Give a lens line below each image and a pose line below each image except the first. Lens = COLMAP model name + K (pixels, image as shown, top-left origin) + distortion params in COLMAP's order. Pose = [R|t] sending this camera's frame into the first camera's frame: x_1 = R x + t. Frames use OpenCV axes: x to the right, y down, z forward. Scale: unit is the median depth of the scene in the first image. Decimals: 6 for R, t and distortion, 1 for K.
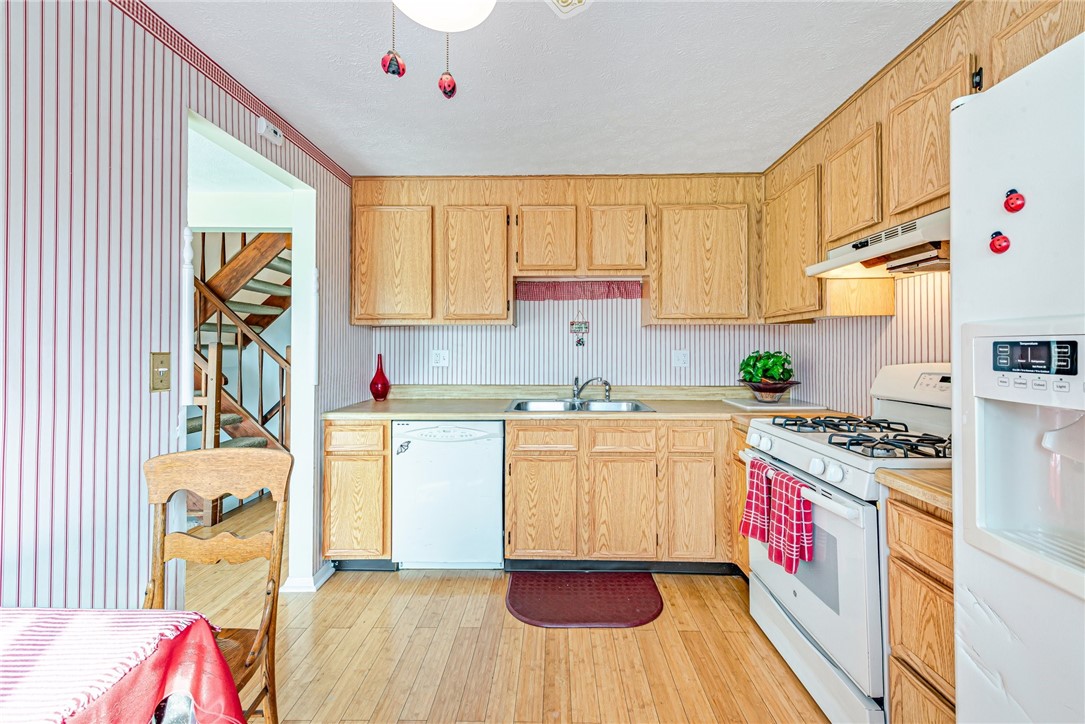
lens RADIAL K [[427.0, 0, 550.6], [0, 427.0, 343.0], [0, 0, 1]] dist [0.012217, -0.000580]
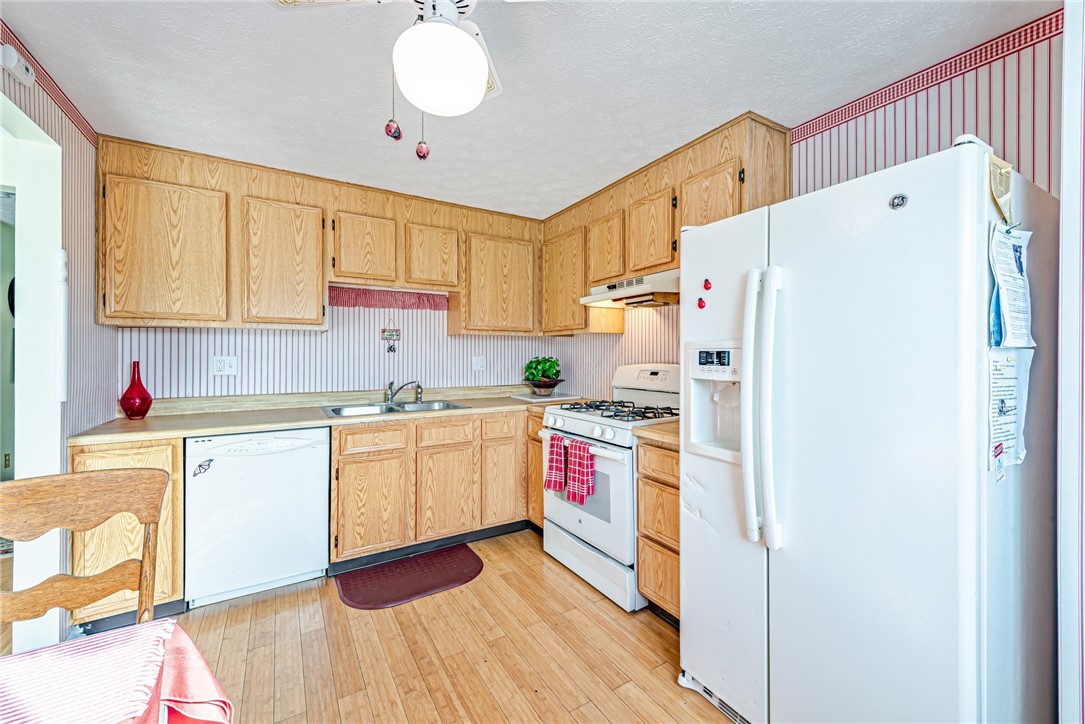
lens RADIAL K [[418.1, 0, 539.7], [0, 418.1, 354.7], [0, 0, 1]] dist [0.016636, -0.007932]
pose [[0.847634, 0.001328, 0.530579, -0.211362], [-0.007508, 0.999927, 0.009492, 0.000216], [-0.530528, -0.012030, 0.847582, -0.091090]]
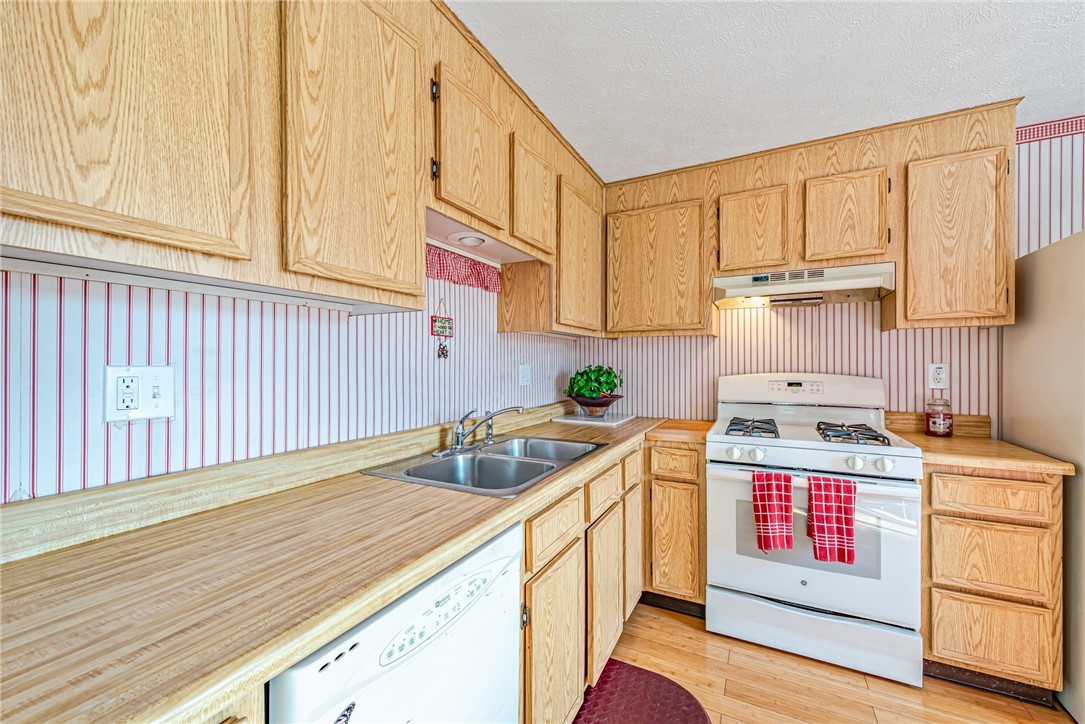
lens RADIAL K [[429.8, 0, 538.9], [0, 429.8, 364.2], [0, 0, 1]] dist [0.014708, -0.004715]
pose [[0.457752, -0.001440, 0.889079, -0.503474], [-0.012165, 0.999895, 0.007883, 0.011400], [-0.888997, -0.014424, 0.457687, 0.752982]]
